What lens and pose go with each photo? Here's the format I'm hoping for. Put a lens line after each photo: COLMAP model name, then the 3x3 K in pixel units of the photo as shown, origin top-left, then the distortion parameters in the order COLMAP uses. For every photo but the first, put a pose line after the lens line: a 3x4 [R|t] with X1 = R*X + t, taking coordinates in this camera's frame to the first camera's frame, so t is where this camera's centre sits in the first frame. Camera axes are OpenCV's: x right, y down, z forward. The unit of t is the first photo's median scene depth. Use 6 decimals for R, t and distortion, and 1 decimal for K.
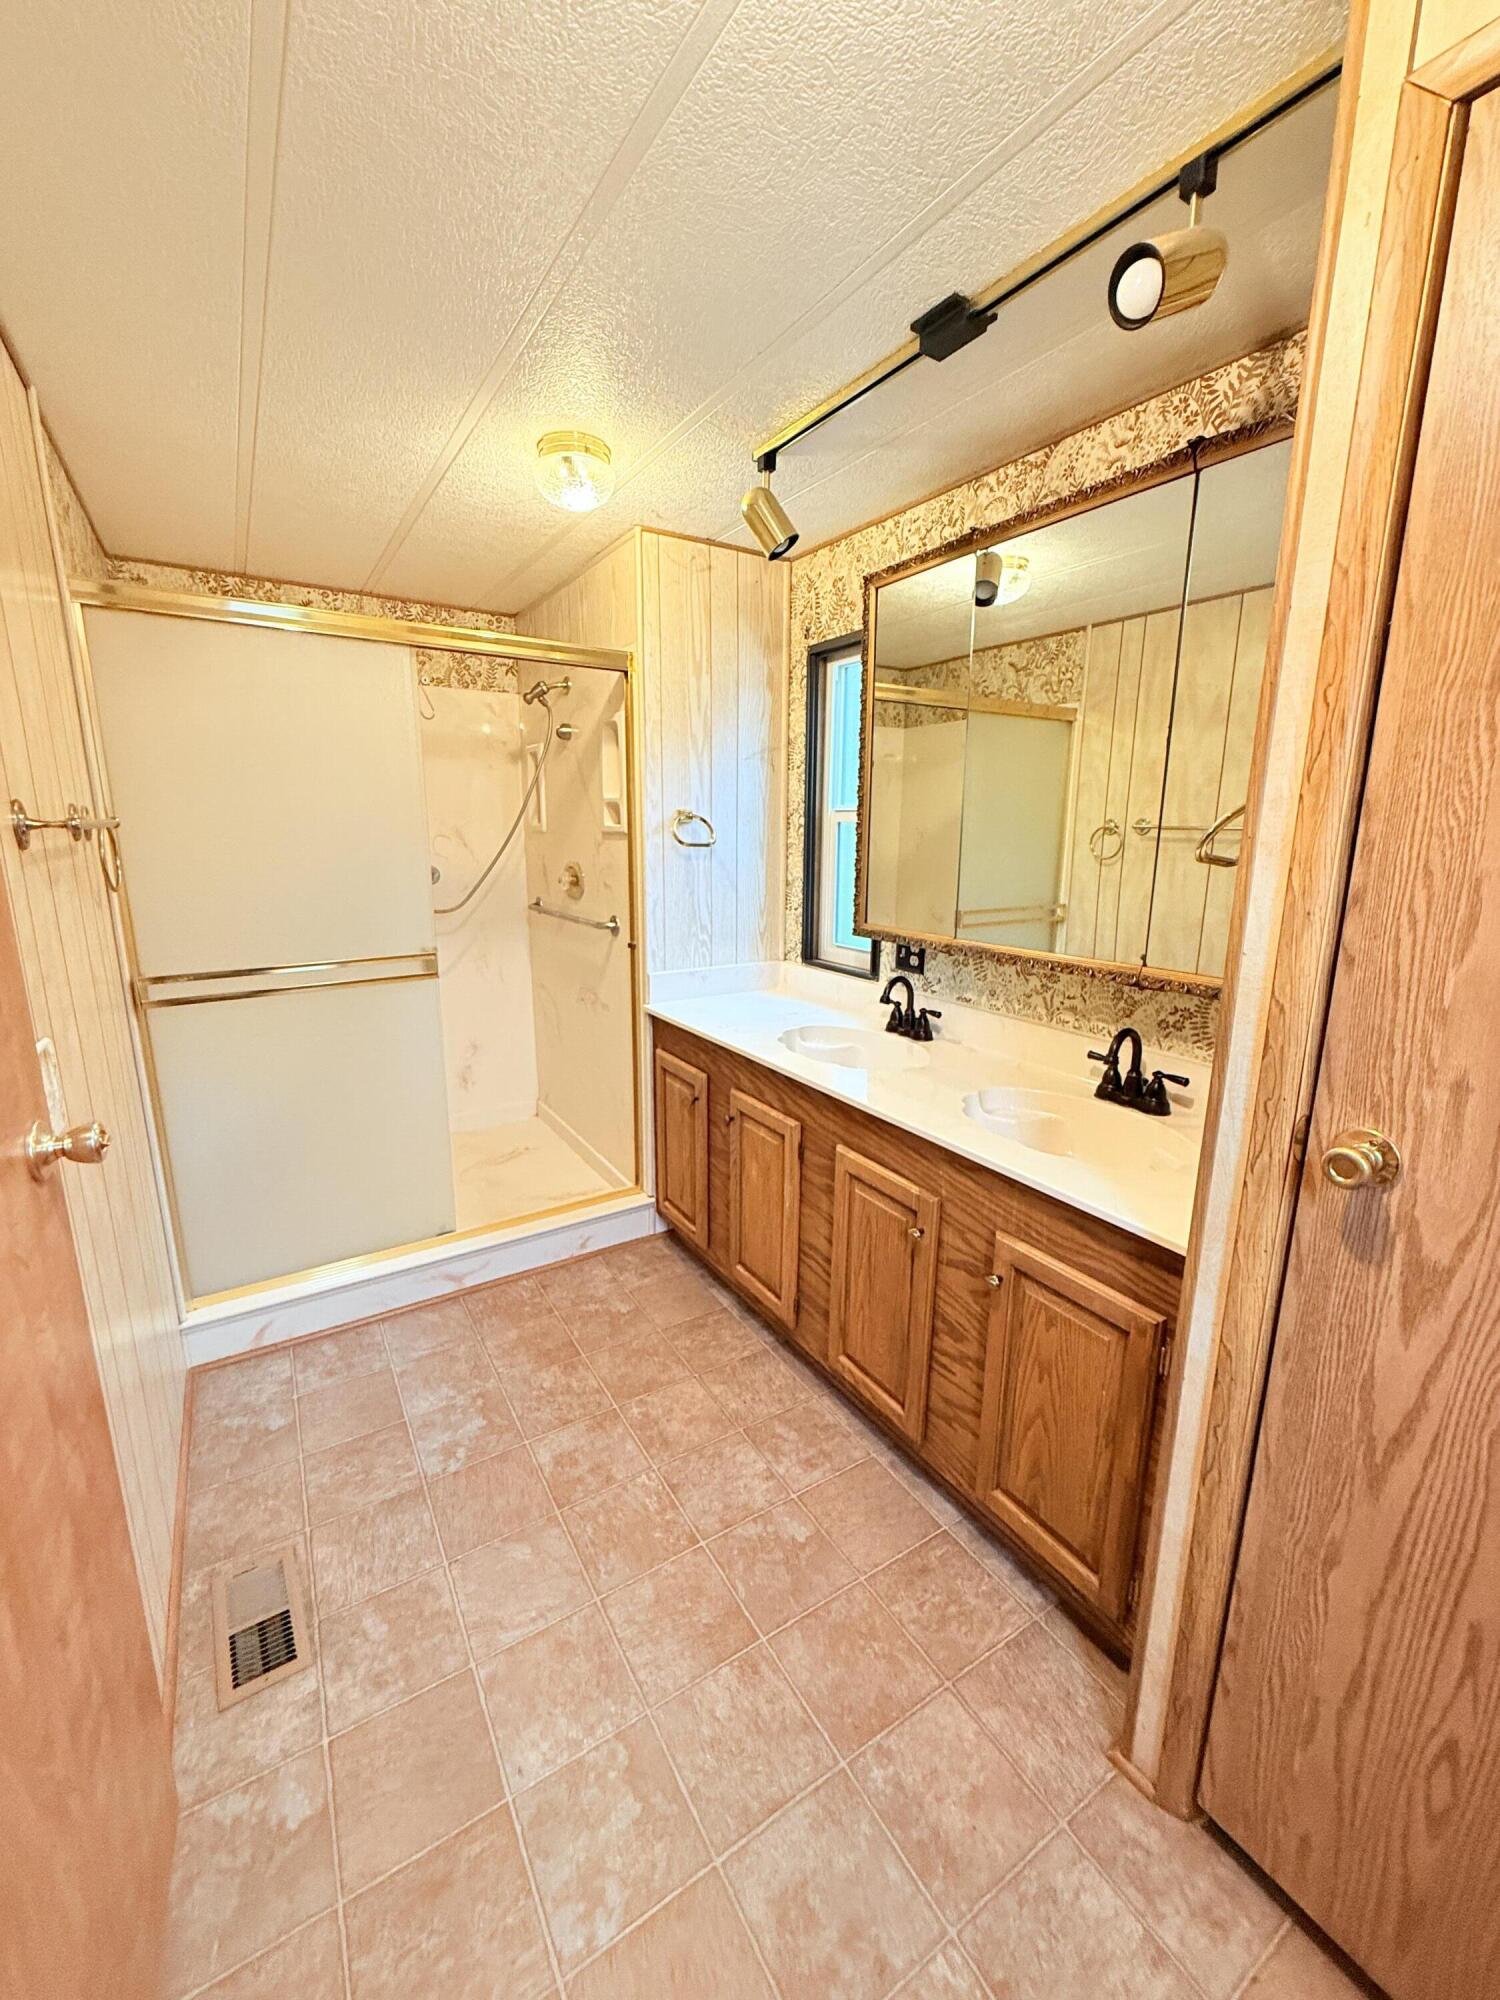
lens RADIAL K [[803.3, 0, 759.6], [0, 803.3, 986.9], [0, 0, 1]] dist [0.013966, 0.000016]
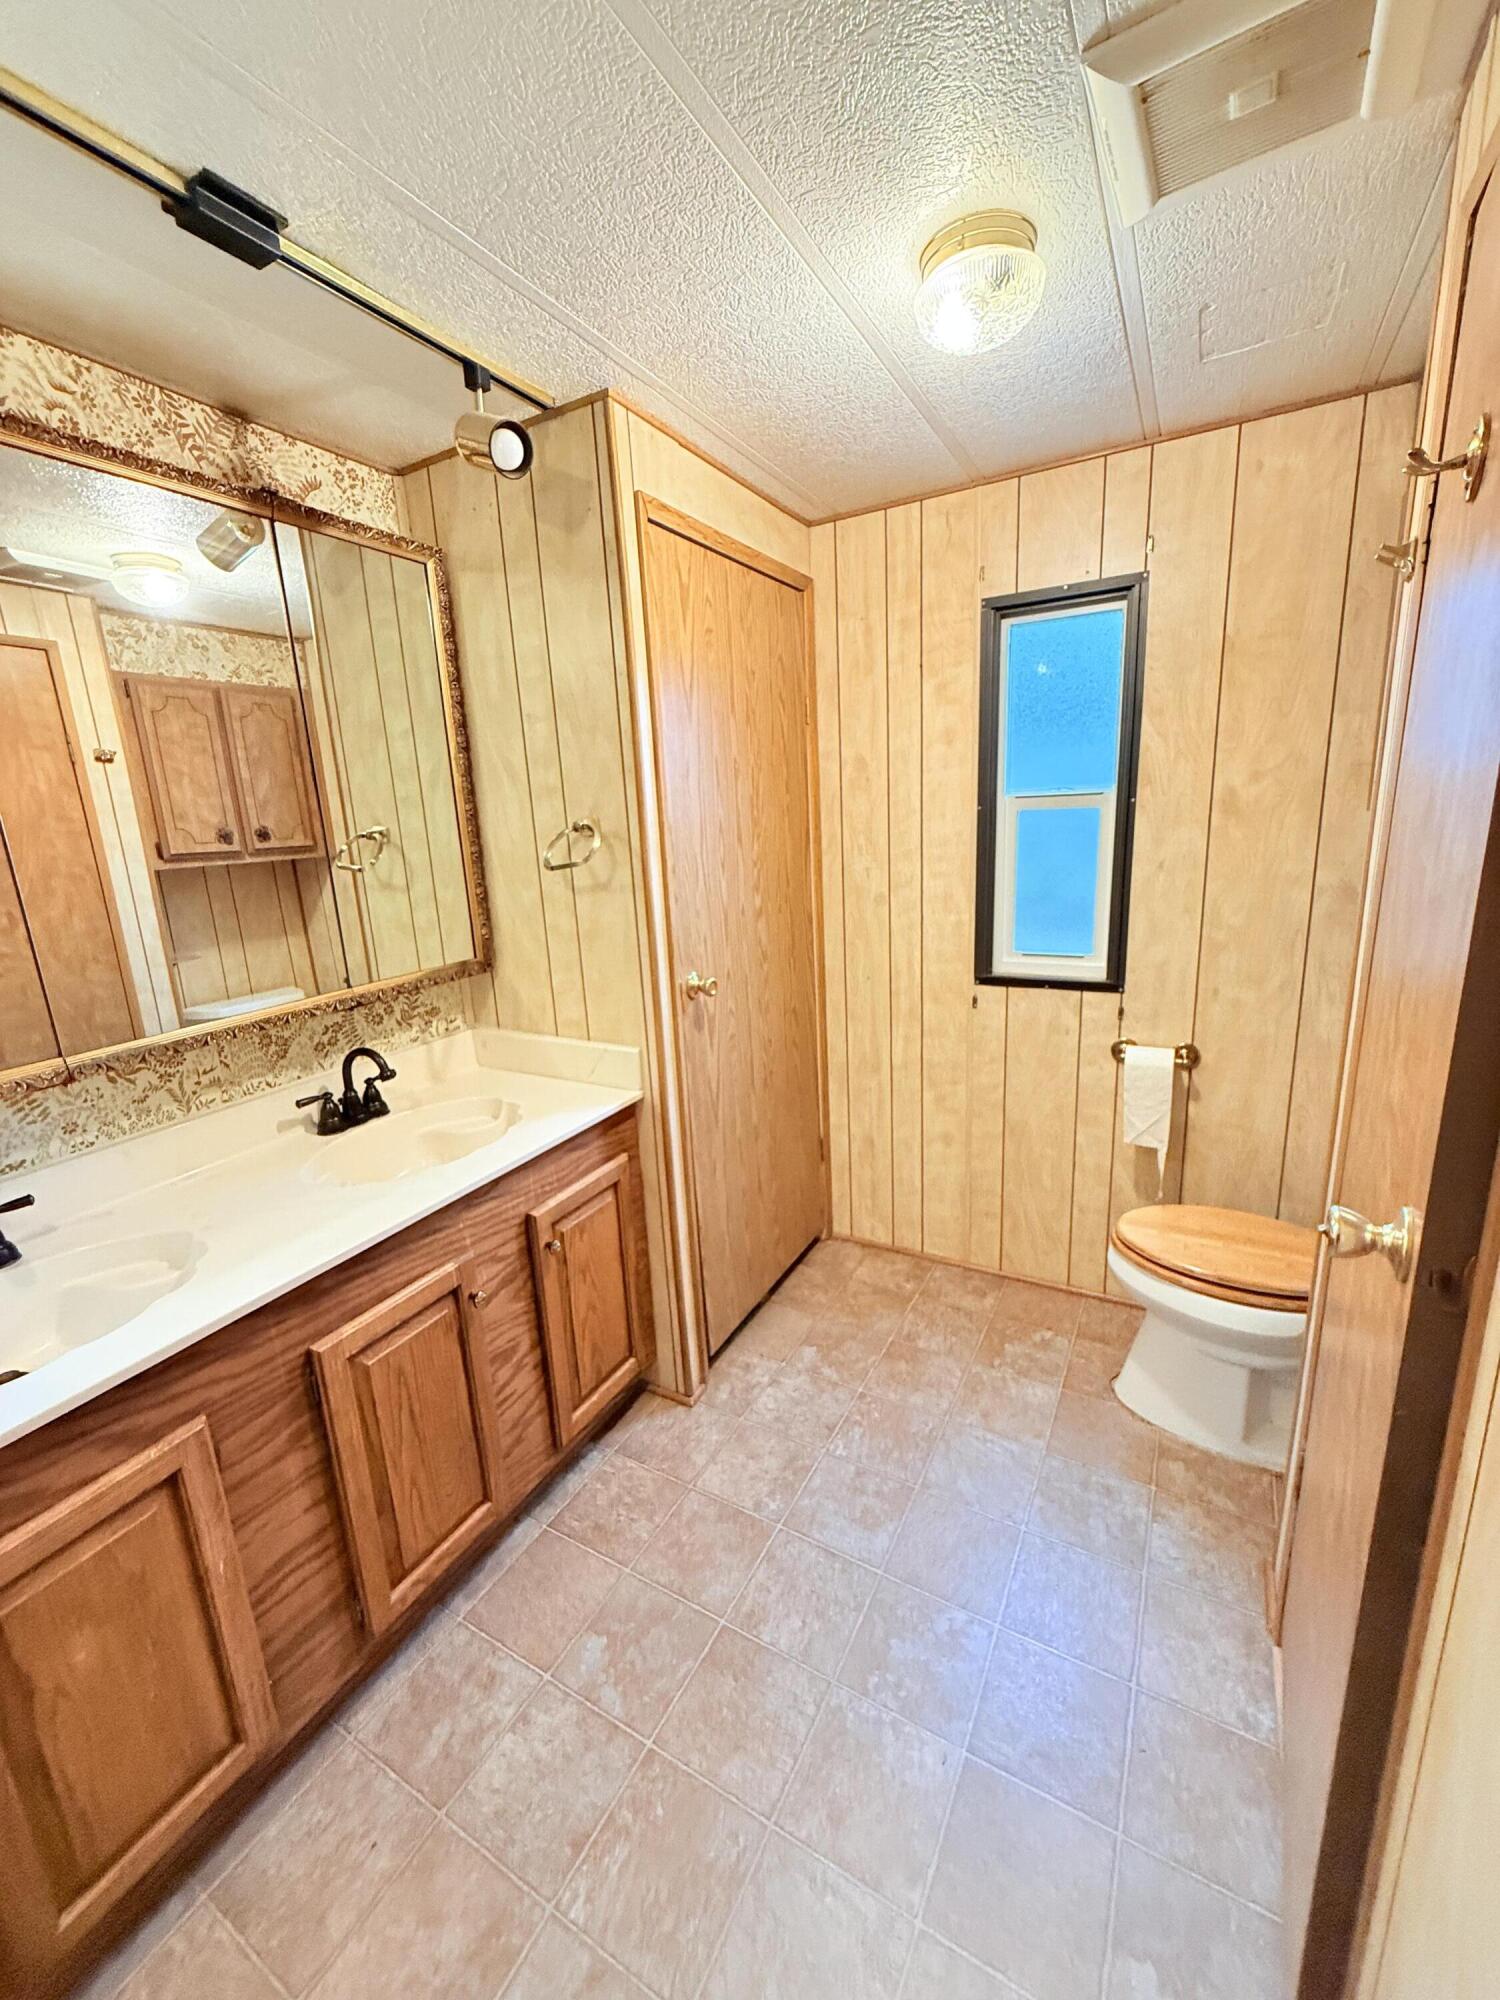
lens RADIAL K [[785.5, 0, 731.6], [0, 785.5, 996.0], [0, 0, 1]] dist [-0.002561, -0.000286]
pose [[-0.444100, -0.184279, 0.876822, -0.613465], [0.228787, 0.922855, 0.309831, -0.207818], [-0.866275, 0.338201, -0.367680, 0.904484]]
